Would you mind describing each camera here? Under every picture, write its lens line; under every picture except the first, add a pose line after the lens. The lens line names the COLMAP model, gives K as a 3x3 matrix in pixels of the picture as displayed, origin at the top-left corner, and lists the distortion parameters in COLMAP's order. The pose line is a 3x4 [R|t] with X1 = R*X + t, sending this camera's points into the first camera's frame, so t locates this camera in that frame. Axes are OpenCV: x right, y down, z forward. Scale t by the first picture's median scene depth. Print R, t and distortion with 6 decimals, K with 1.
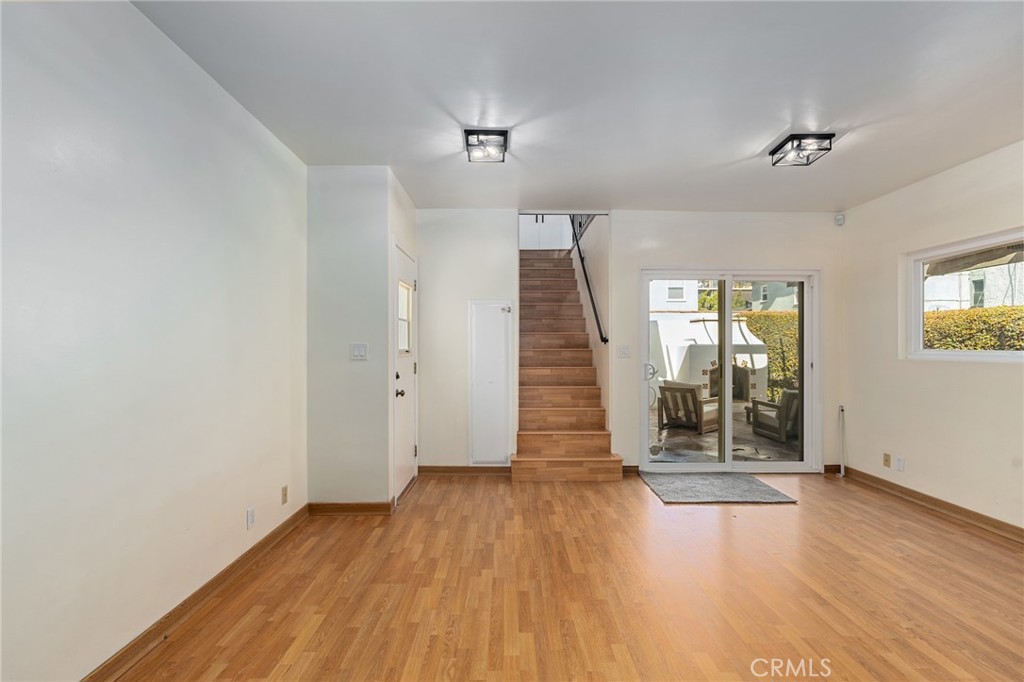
lens RADIAL K [[461.1, 0, 512.0], [0, 461.1, 341.0], [0, 0, 1]] dist [-0.000764, 0.000312]
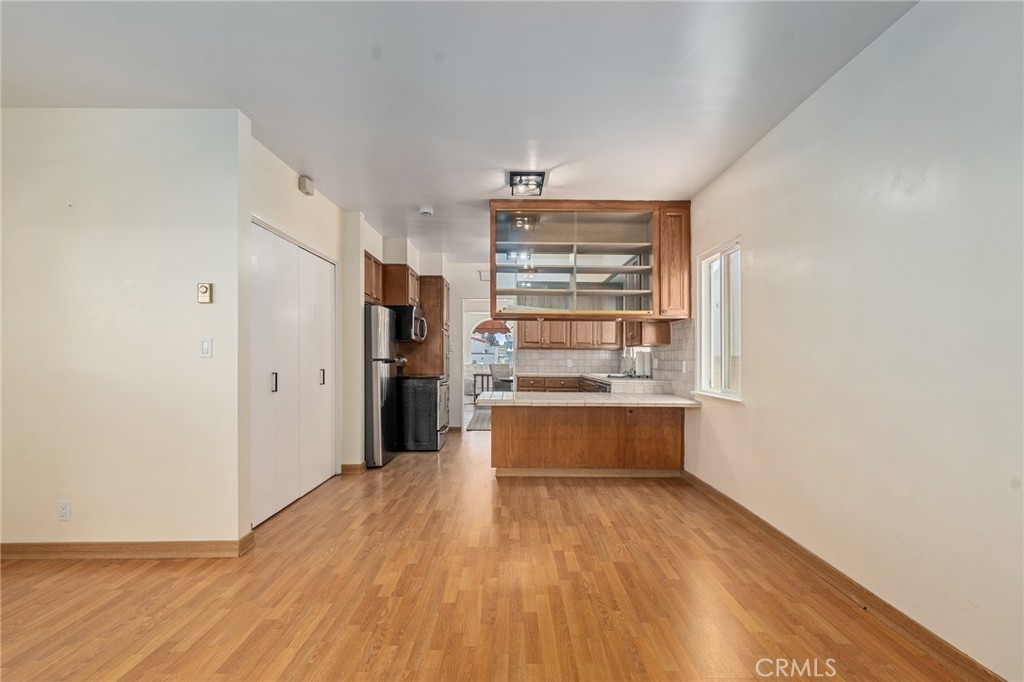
lens RADIAL K [[470.4, 0, 512.1], [0, 470.4, 359.7], [0, 0, 1]] dist [-0.000138, 0.000110]
pose [[-0.999971, -0.002539, 0.007203, 0.029356], [-0.002571, 0.999987, -0.004503, 0.030836], [-0.007192, -0.004521, -0.999964, 0.937715]]
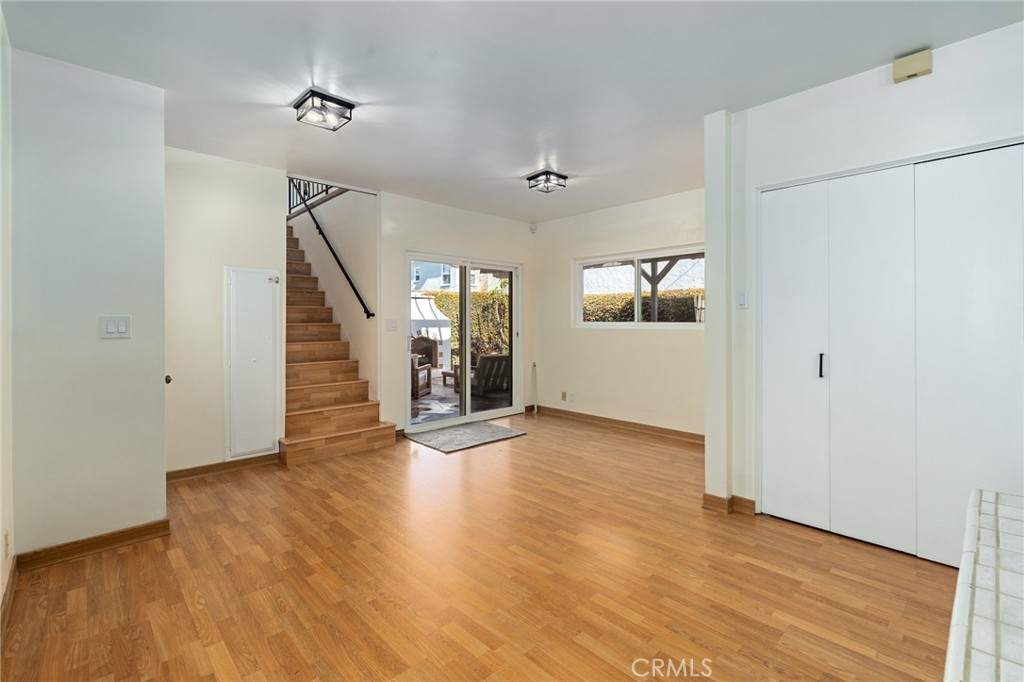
lens RADIAL K [[460.0, 0, 518.8], [0, 460.0, 316.6], [0, 0, 1]] dist [0.000559, 0.000103]
pose [[0.729911, 0.004086, 0.683530, -0.283396], [-0.004558, 0.999989, -0.001110, 0.003054], [-0.683528, -0.002305, 0.729921, 0.014210]]
